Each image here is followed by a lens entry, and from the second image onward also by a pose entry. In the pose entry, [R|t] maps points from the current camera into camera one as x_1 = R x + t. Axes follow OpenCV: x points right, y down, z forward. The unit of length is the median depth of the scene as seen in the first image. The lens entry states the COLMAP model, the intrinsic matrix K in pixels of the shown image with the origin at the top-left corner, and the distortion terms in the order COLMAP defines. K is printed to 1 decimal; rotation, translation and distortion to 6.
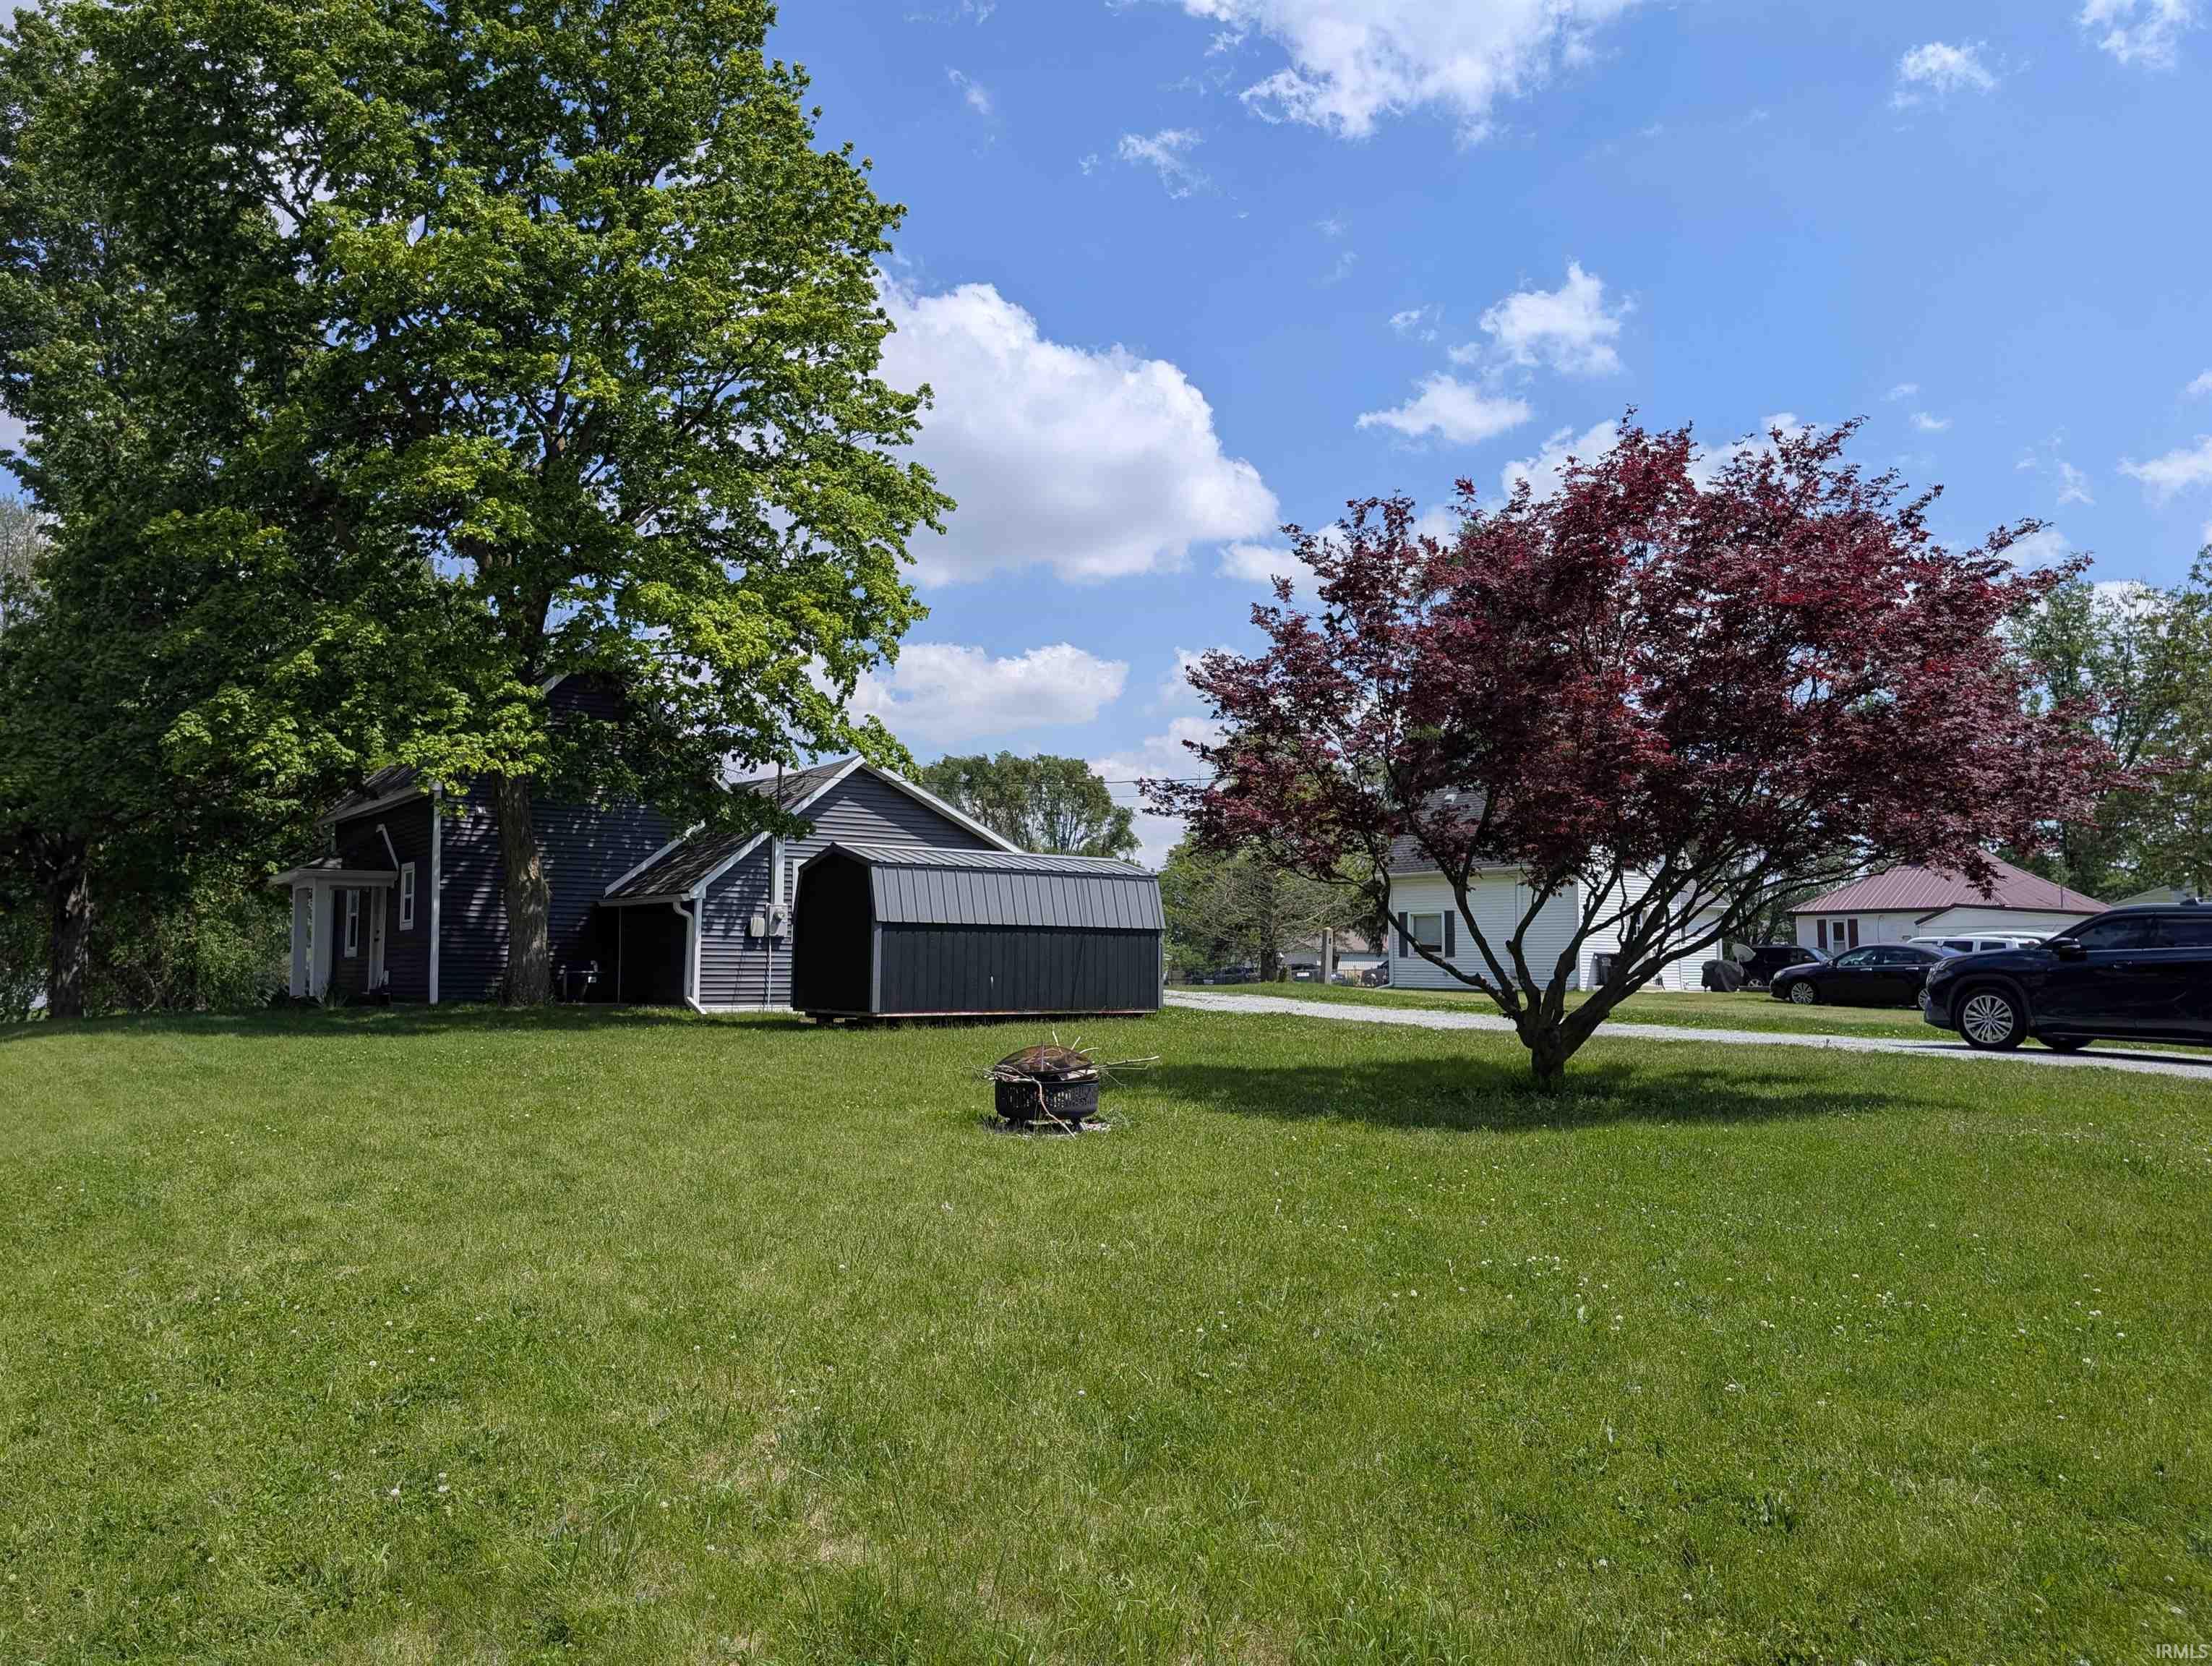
lens RADIAL K [[1600.7, 0, 1120.8], [0, 1600.7, 844.1], [0, 0, 1]] dist [0.031707, -0.029857]
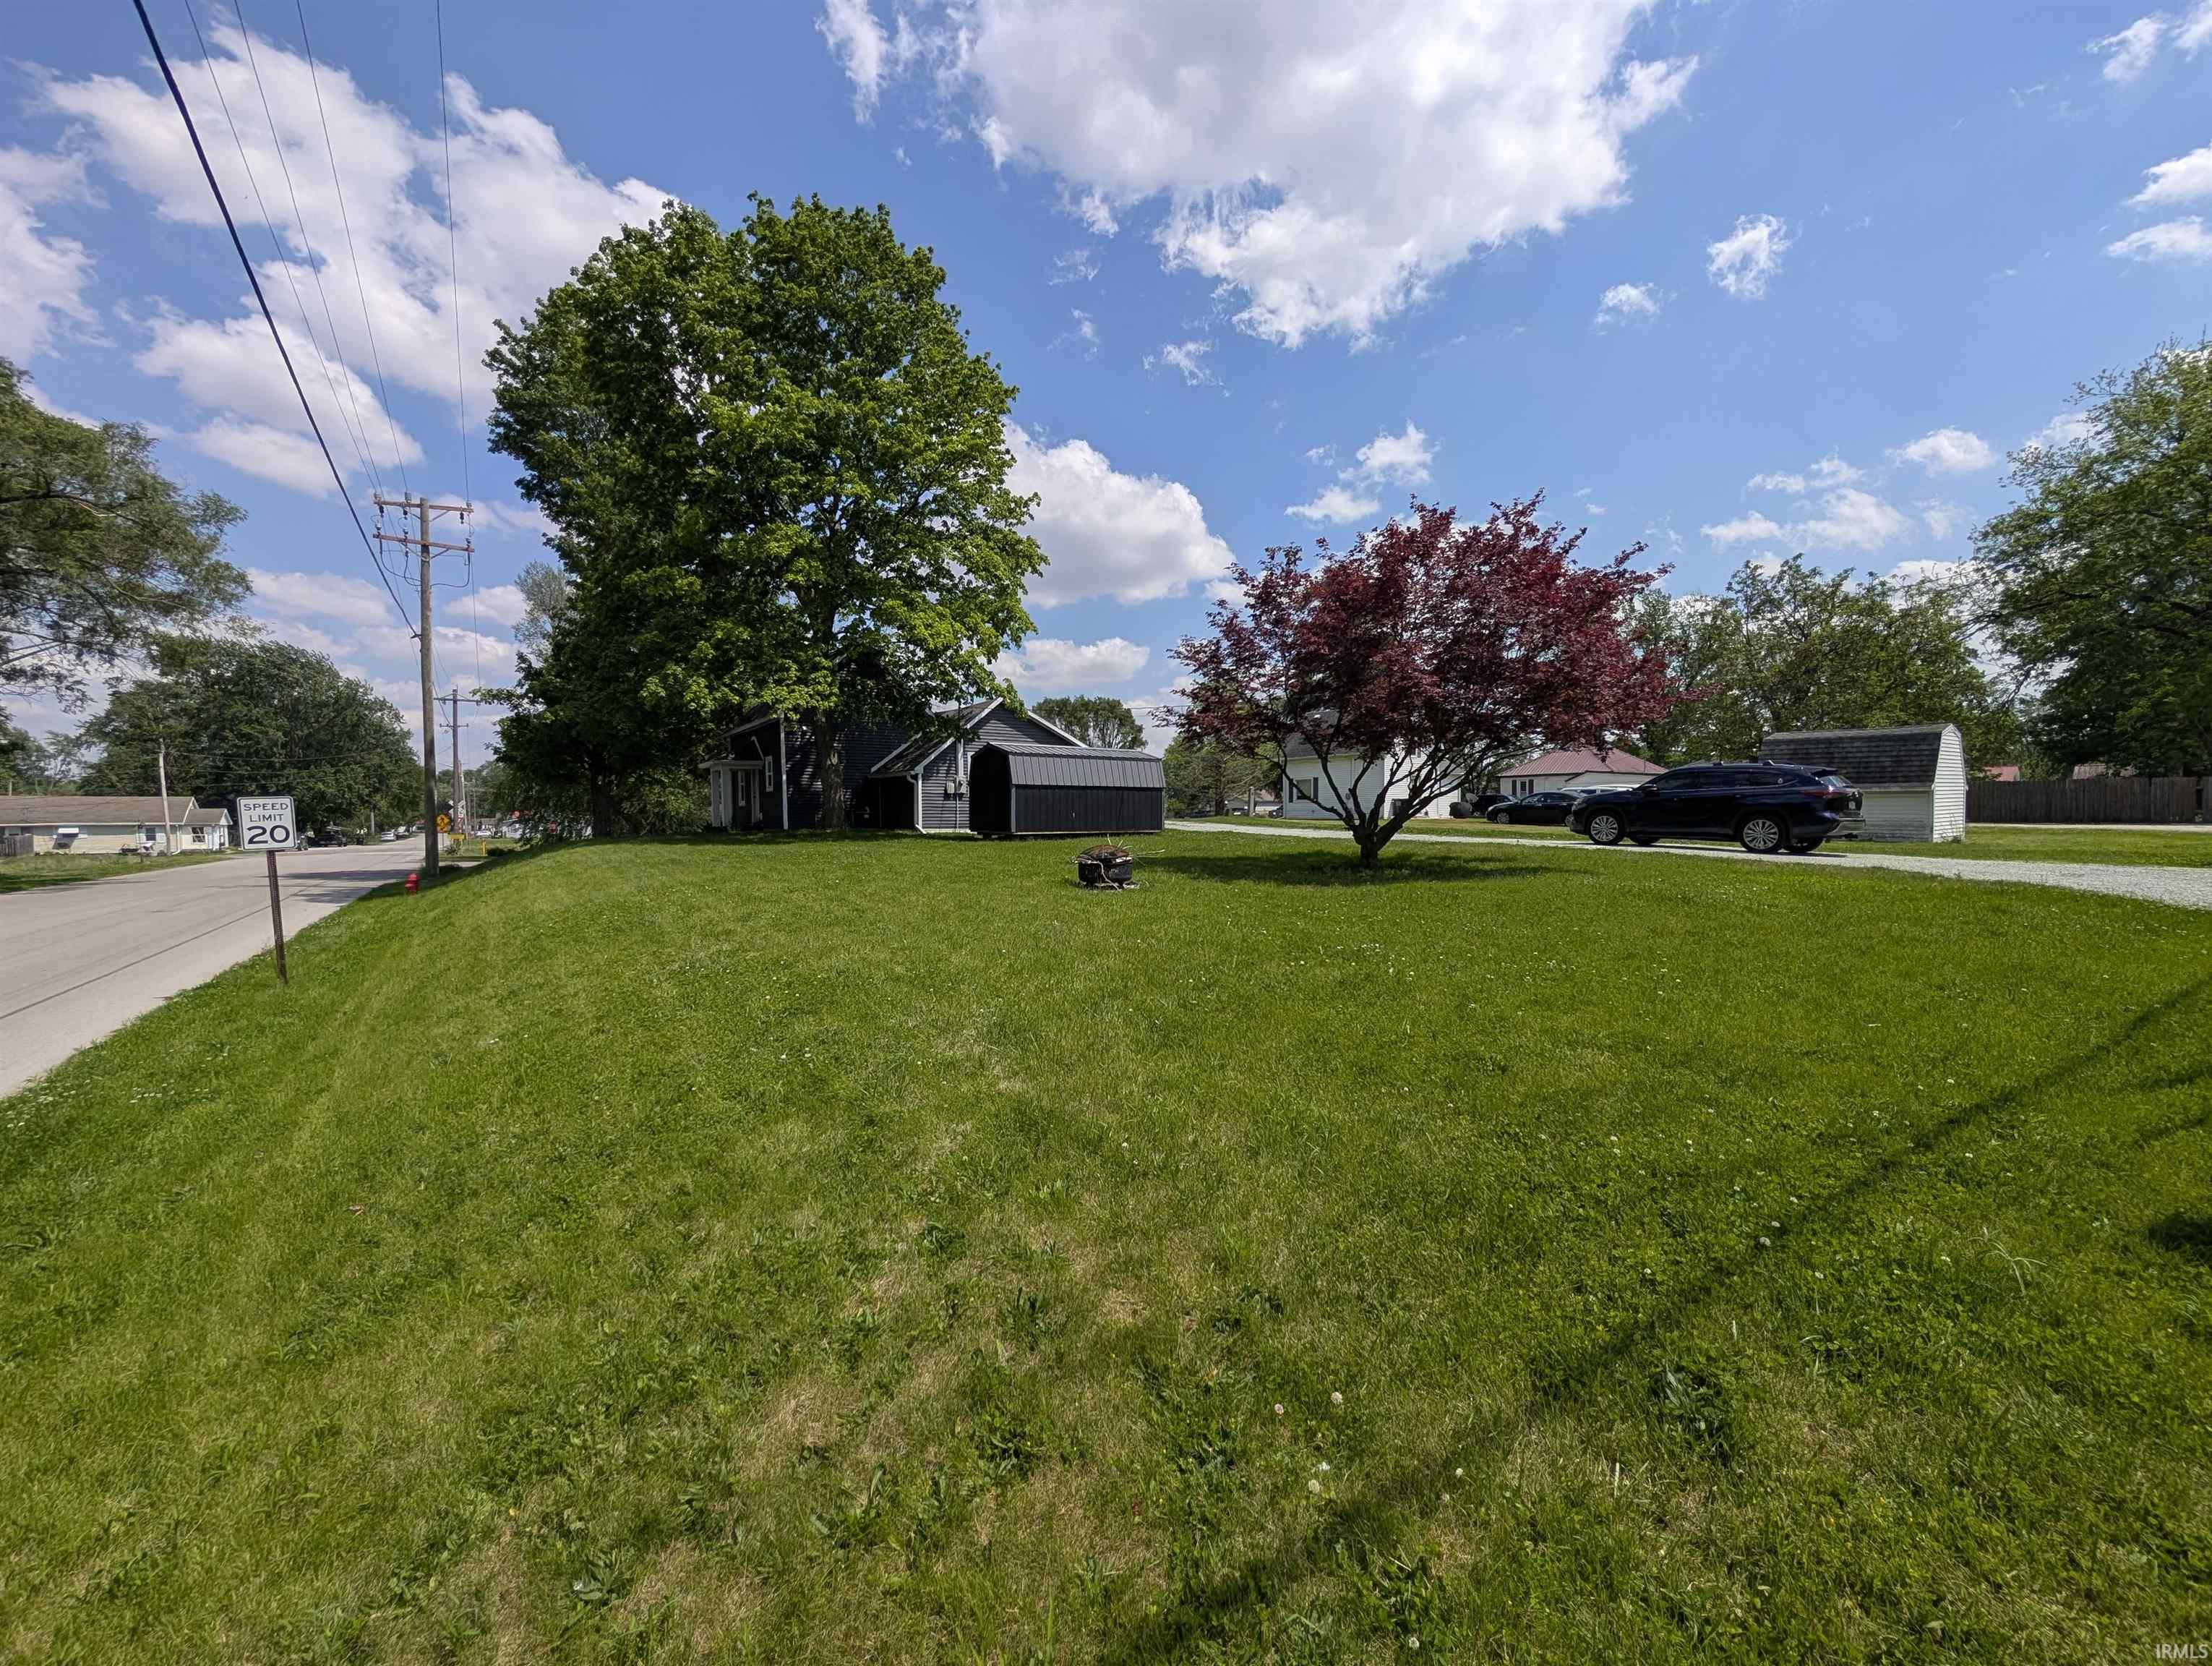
lens RADIAL K [[844.5, 0, 1114.7], [0, 844.5, 835.2], [0, 0, 1]] dist [0.000647, 0.000064]
pose [[0.999503, -0.008528, -0.030352, -0.002304], [0.011682, 0.994370, 0.105319, 0.005263], [0.029283, -0.105621, 0.993975, 0.002994]]
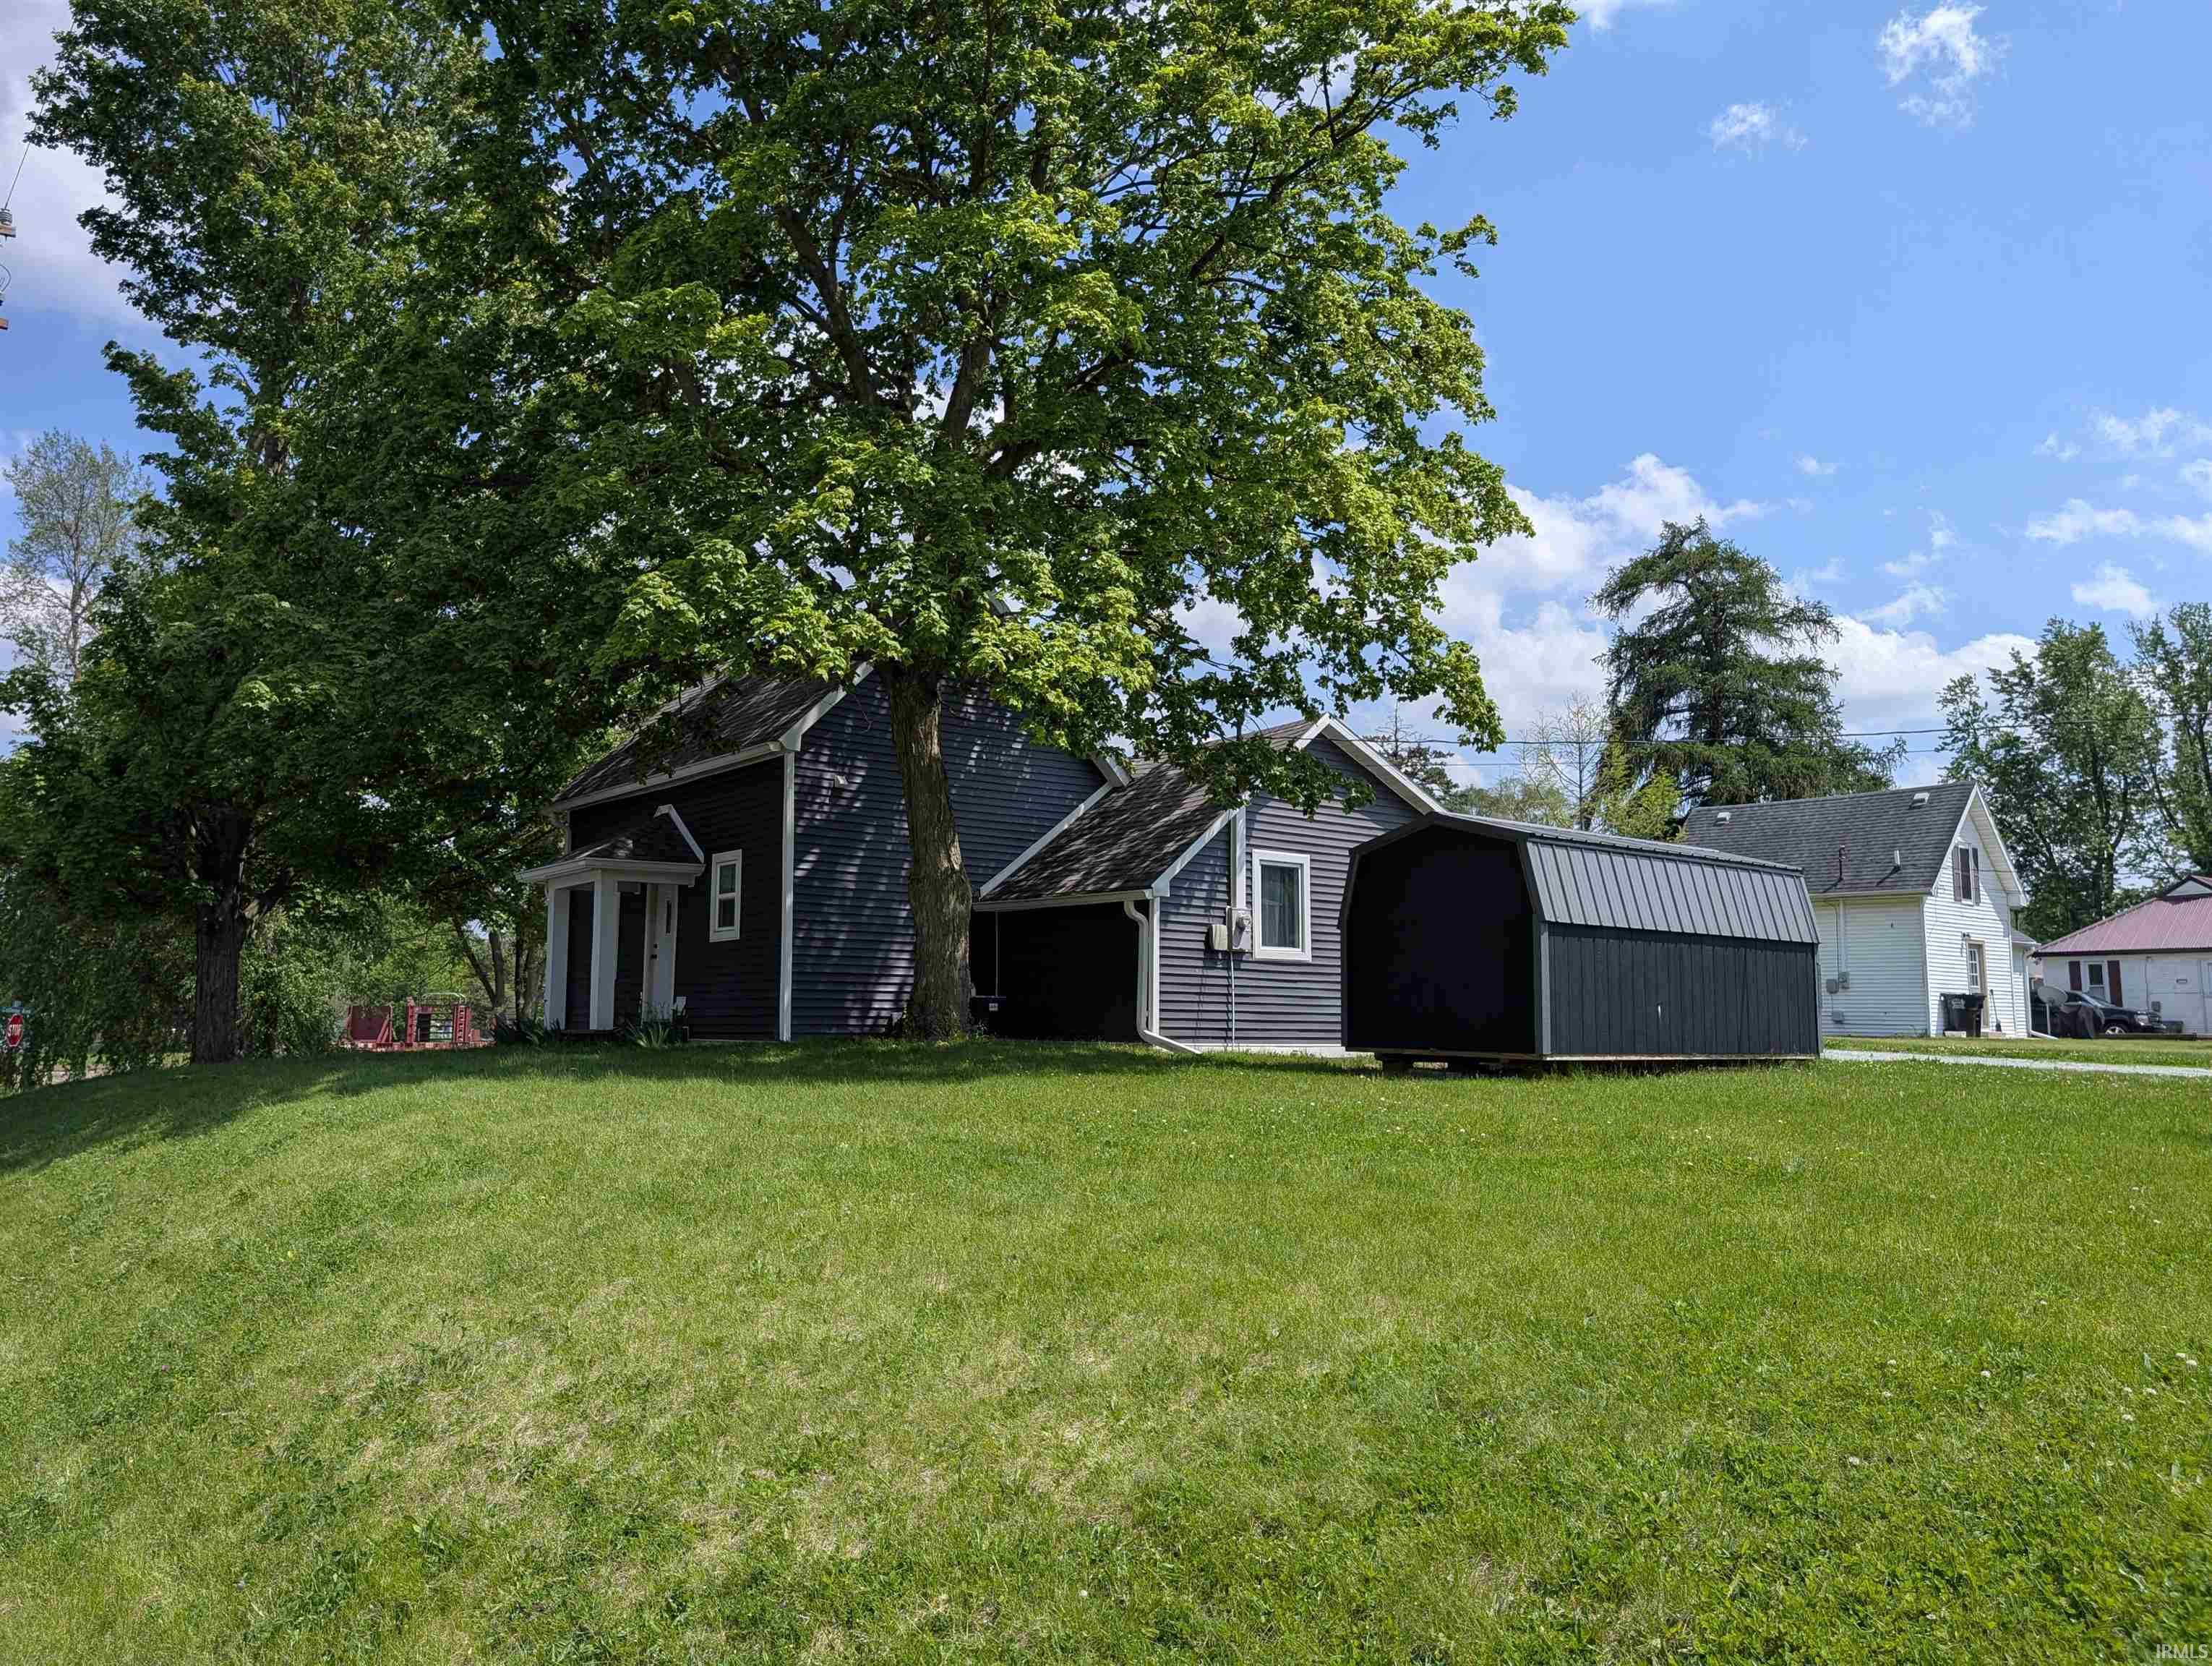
lens RADIAL K [[1559.6, 0, 1105.9], [0, 1559.6, 786.4], [0, 0, 1]] dist [0.055330, -0.001197]
pose [[0.999638, 0.008300, 0.025610, -0.434040], [-0.006539, 0.997655, -0.068128, 0.045544], [-0.026115, 0.067936, 0.997348, 0.393600]]
